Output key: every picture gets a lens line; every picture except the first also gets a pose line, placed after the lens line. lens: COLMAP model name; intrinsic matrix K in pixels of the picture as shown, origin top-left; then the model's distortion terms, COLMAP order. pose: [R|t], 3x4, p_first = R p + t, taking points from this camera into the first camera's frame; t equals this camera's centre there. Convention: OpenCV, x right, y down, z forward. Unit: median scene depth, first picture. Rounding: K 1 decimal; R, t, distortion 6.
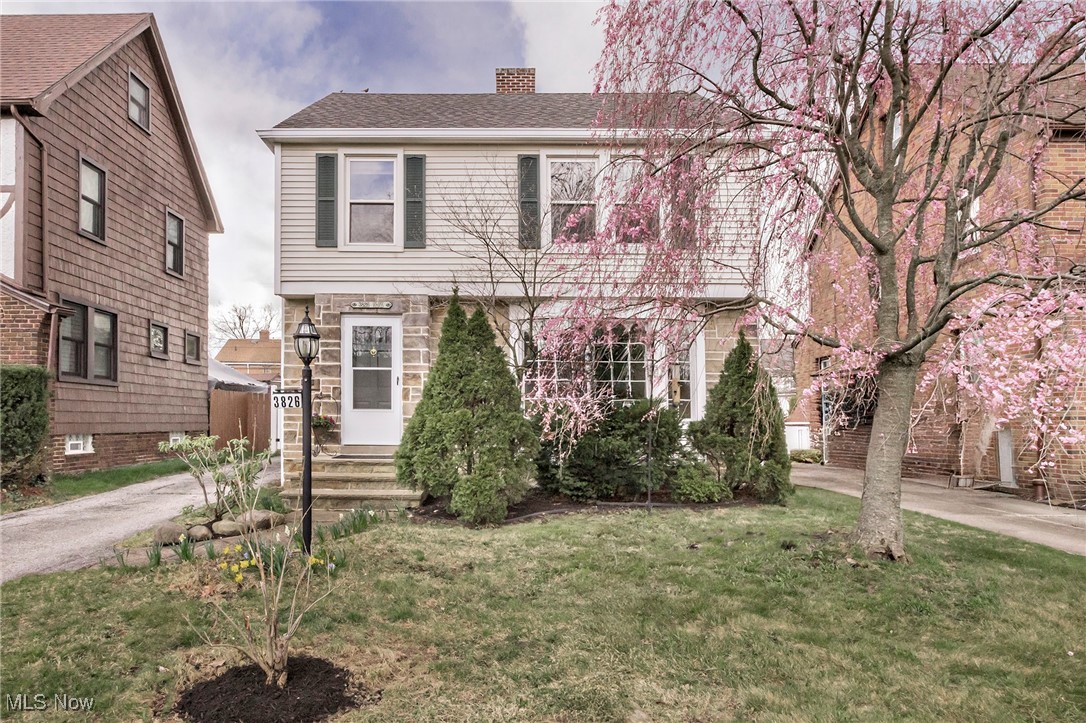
lens RADIAL K [[613.2, 0, 543.0], [0, 613.2, 361.5], [0, 0, 1]] dist [0.000227, 0.000333]
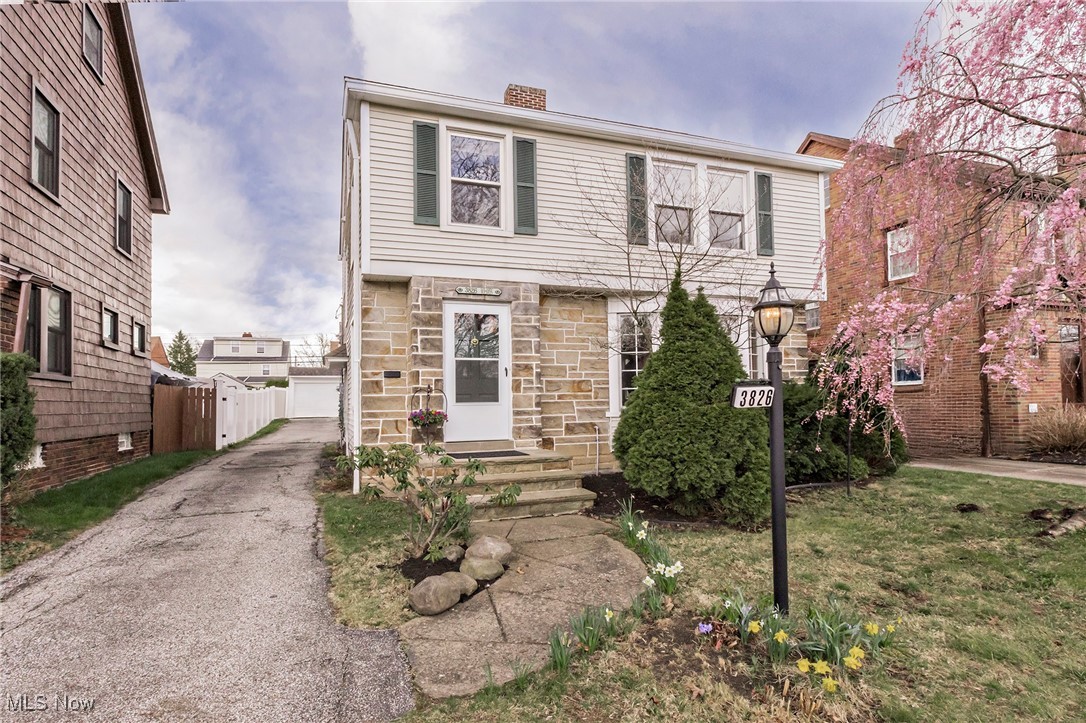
lens RADIAL K [[478.5, 0, 576.8], [0, 478.5, 356.1], [0, 0, 1]] dist [-0.000251, 0.000037]
pose [[0.945123, 0.005574, 0.326667, -0.372046], [-0.004088, 0.999978, -0.005235, 0.010195], [-0.326689, 0.003613, 0.945125, 0.257589]]
